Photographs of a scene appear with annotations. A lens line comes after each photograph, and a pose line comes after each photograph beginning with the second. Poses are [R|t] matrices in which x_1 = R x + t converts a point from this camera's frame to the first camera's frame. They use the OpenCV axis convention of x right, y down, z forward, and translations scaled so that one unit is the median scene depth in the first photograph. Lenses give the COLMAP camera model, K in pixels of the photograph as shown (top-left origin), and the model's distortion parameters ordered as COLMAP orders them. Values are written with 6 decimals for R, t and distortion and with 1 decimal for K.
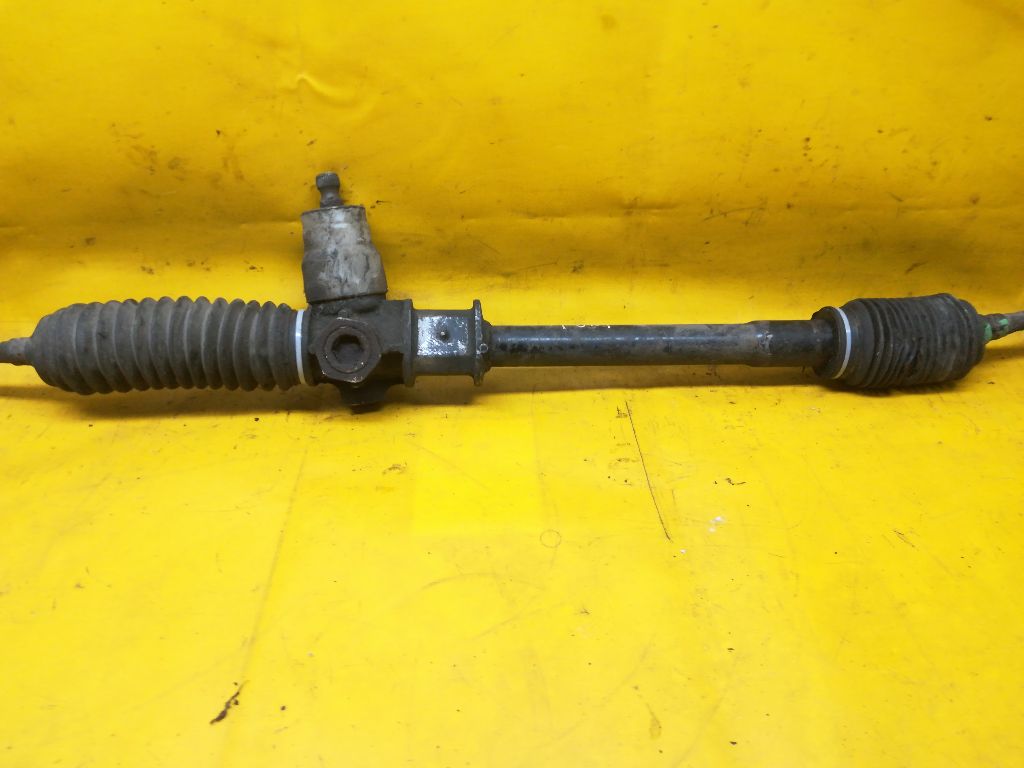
lens RADIAL K [[790.4, 0, 513.1], [0, 790.4, 385.2], [0, 0, 1]] dist [0.063773, -0.081198]
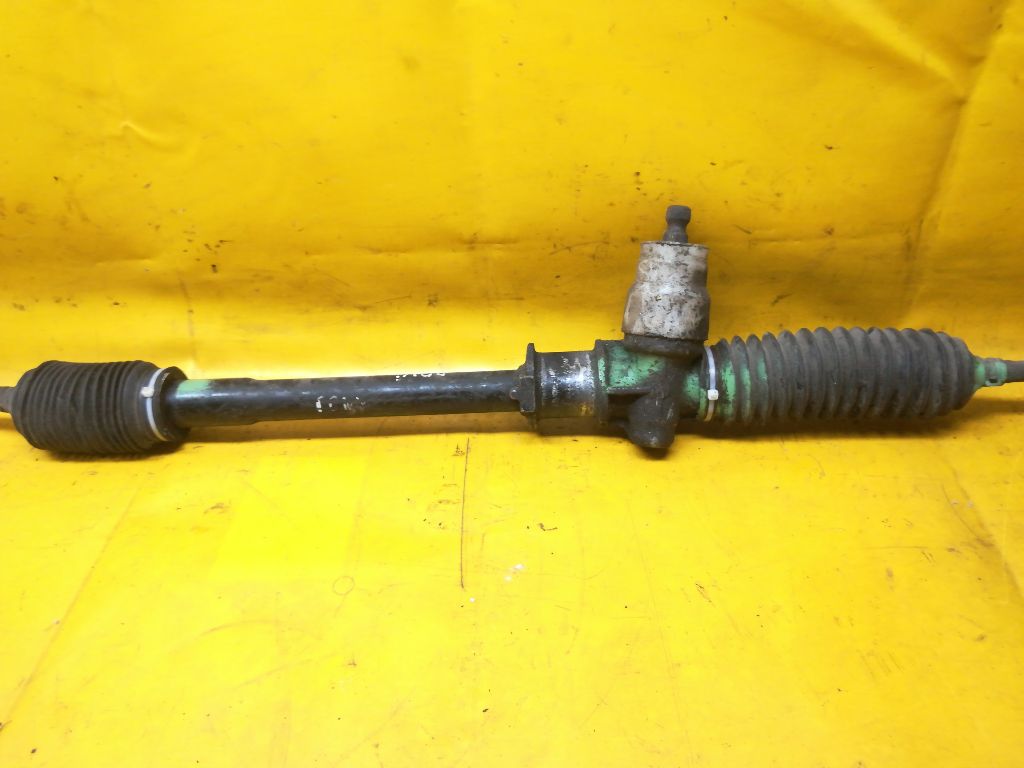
lens RADIAL K [[801.3, 0, 512.0], [0, 801.3, 384.0], [0, 0, 1]] dist [0.059551, -0.084862]
pose [[0.995888, 0.003359, -0.090533, 0.305368], [-0.002830, 0.999978, 0.005969, -0.057487], [0.090551, -0.005688, 0.995876, 0.010610]]
